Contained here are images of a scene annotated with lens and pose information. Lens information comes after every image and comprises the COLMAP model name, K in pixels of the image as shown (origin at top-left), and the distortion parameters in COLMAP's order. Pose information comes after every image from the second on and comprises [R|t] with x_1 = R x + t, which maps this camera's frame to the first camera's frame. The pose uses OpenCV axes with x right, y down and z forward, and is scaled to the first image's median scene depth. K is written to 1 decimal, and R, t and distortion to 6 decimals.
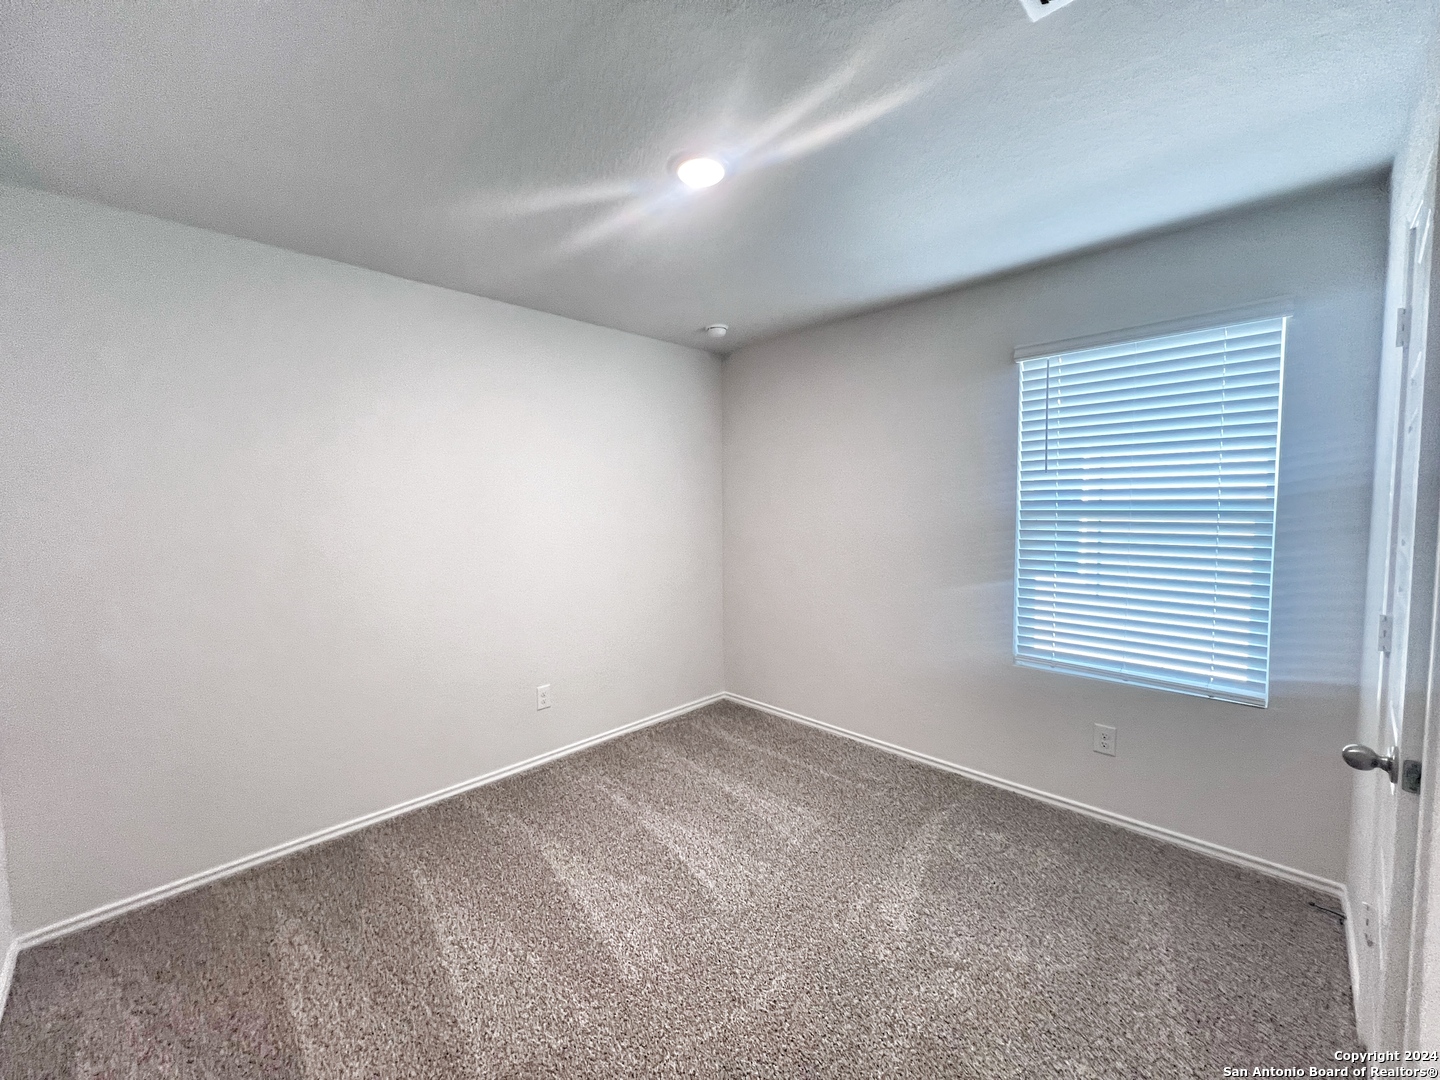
lens RADIAL K [[574.6, 0, 712.1], [0, 574.6, 536.5], [0, 0, 1]] dist [0.000838, -0.000334]
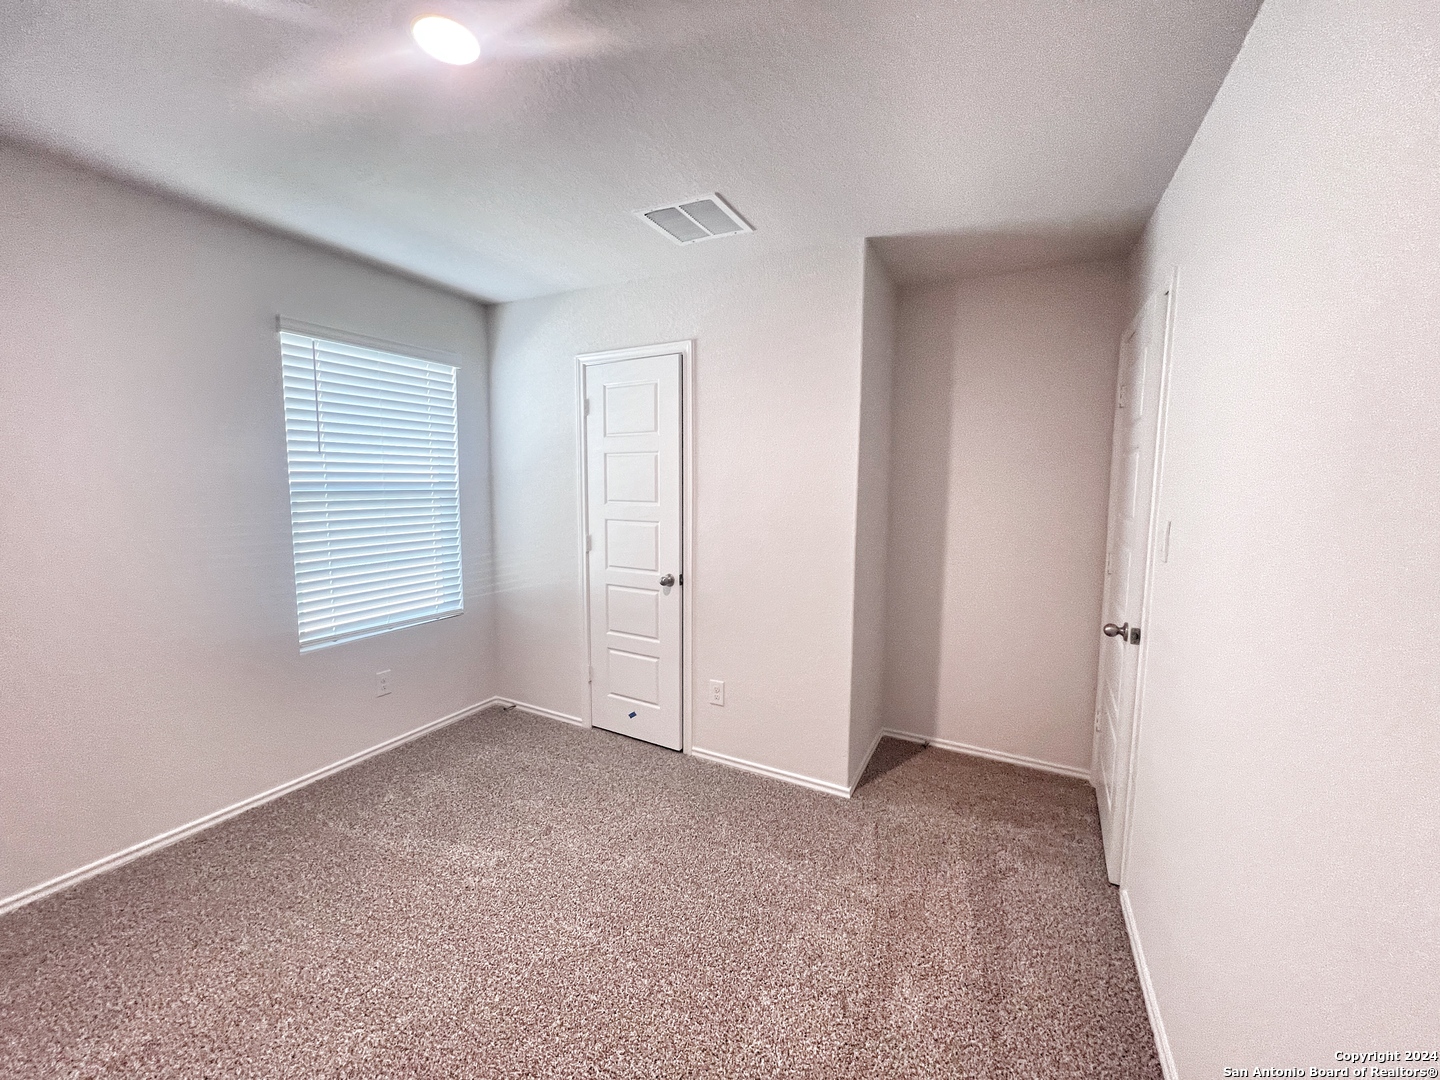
lens RADIAL K [[574.6, 0, 721.7], [0, 574.6, 538.3], [0, 0, 1]] dist [0.000838, -0.000334]
pose [[-0.307640, -0.091184, 0.947124, -0.616621], [0.050160, 0.992459, 0.111841, -0.041988], [-0.950180, 0.081915, -0.300746, 0.649231]]
